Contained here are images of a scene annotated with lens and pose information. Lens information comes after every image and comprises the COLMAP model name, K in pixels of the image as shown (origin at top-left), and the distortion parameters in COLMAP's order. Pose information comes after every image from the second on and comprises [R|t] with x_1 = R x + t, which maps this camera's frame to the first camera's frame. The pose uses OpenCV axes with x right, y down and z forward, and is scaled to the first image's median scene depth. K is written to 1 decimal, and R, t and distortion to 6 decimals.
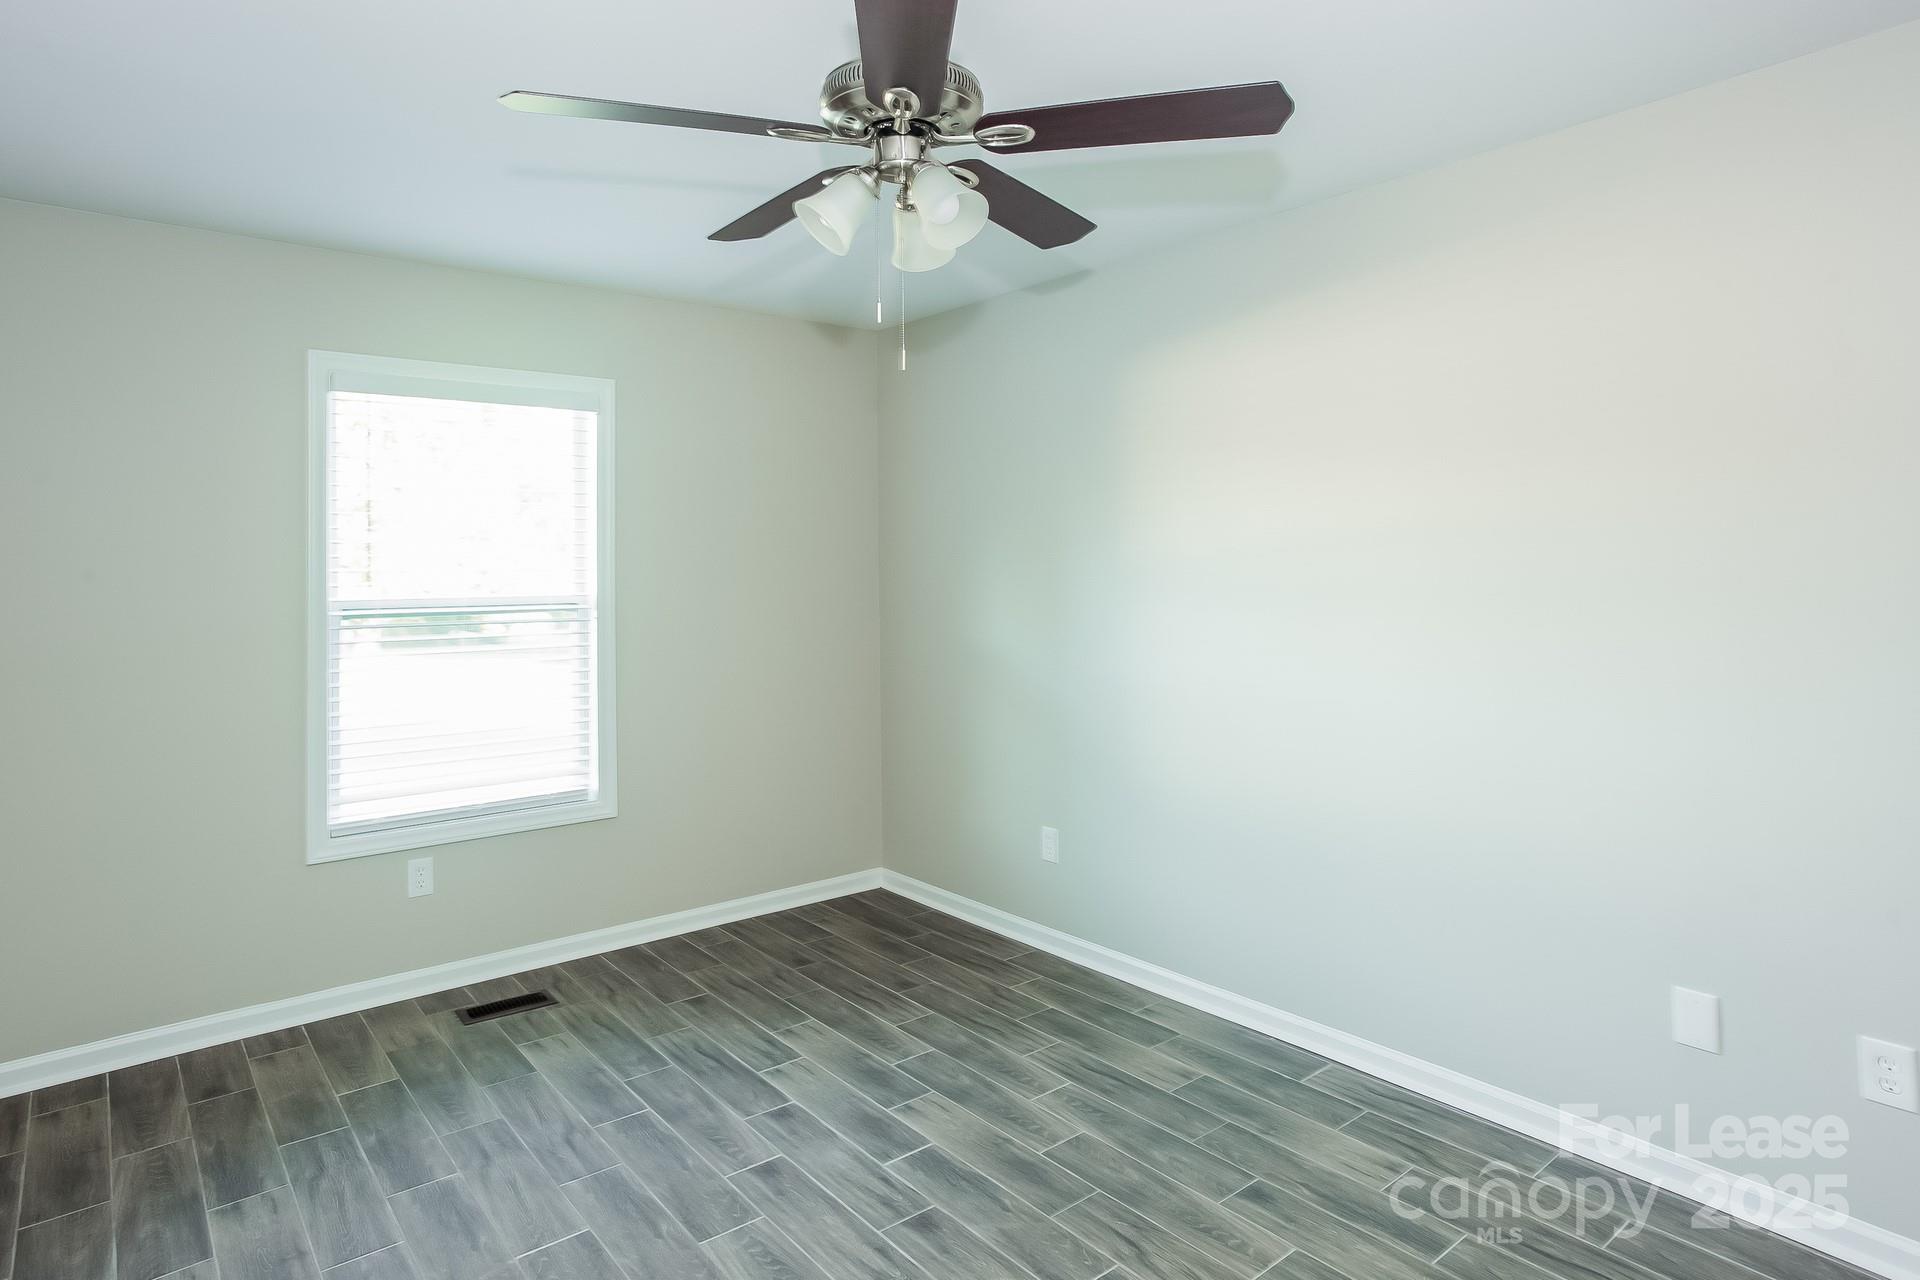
lens RADIAL K [[1074.1, 0, 961.1], [0, 1074.1, 553.6], [0, 0, 1]] dist [0.000480, 0.002048]
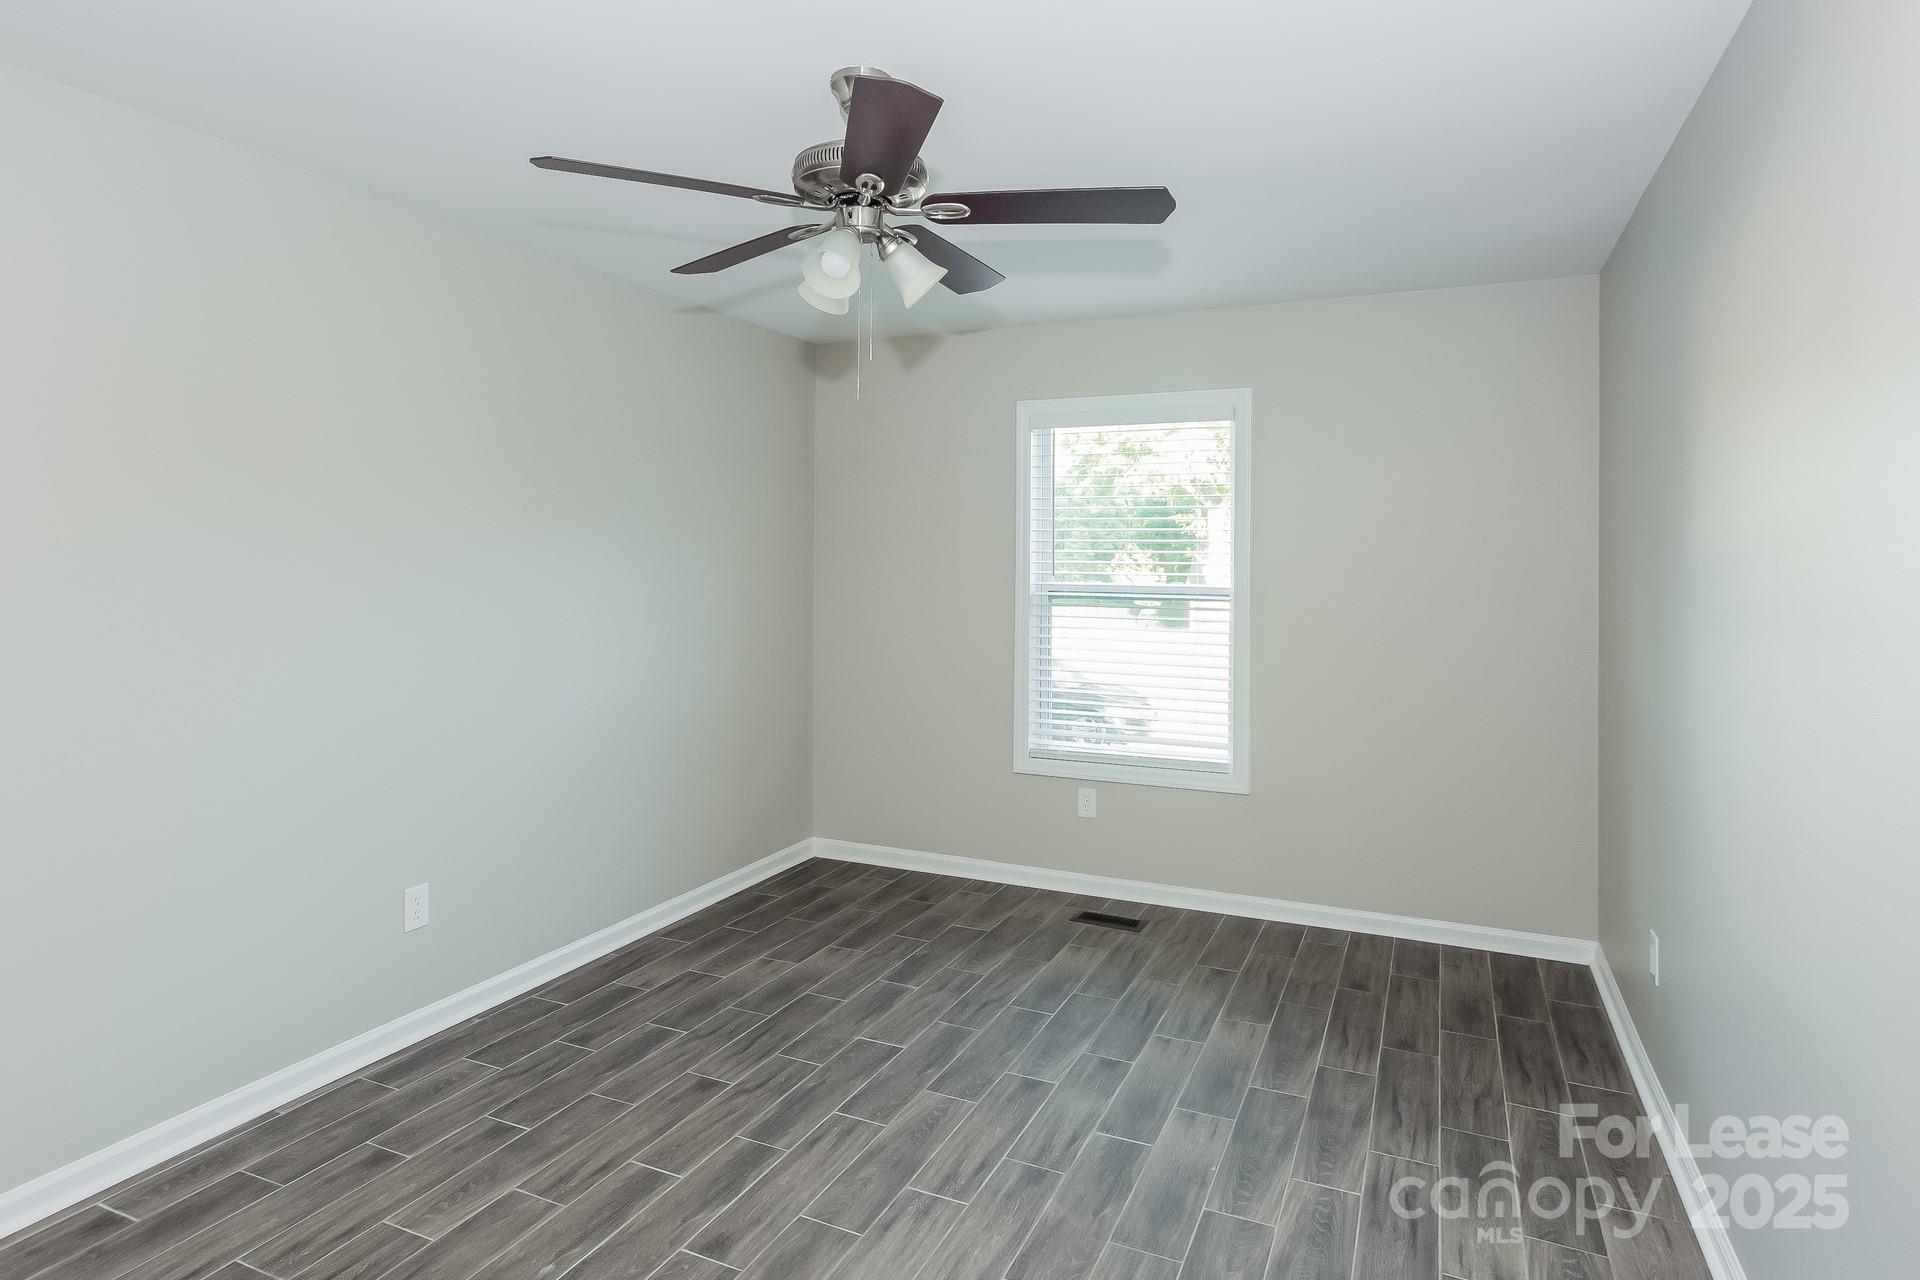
lens RADIAL K [[1062.9, 0, 959.0], [0, 1062.9, 559.8], [0, 0, 1]] dist [-0.059243, 0.064501]
pose [[0.446157, 0.006502, -0.894931, 0.603630], [-0.005304, 0.999975, 0.004620, 0.008964], [0.894939, 0.002686, 0.446181, 0.333713]]
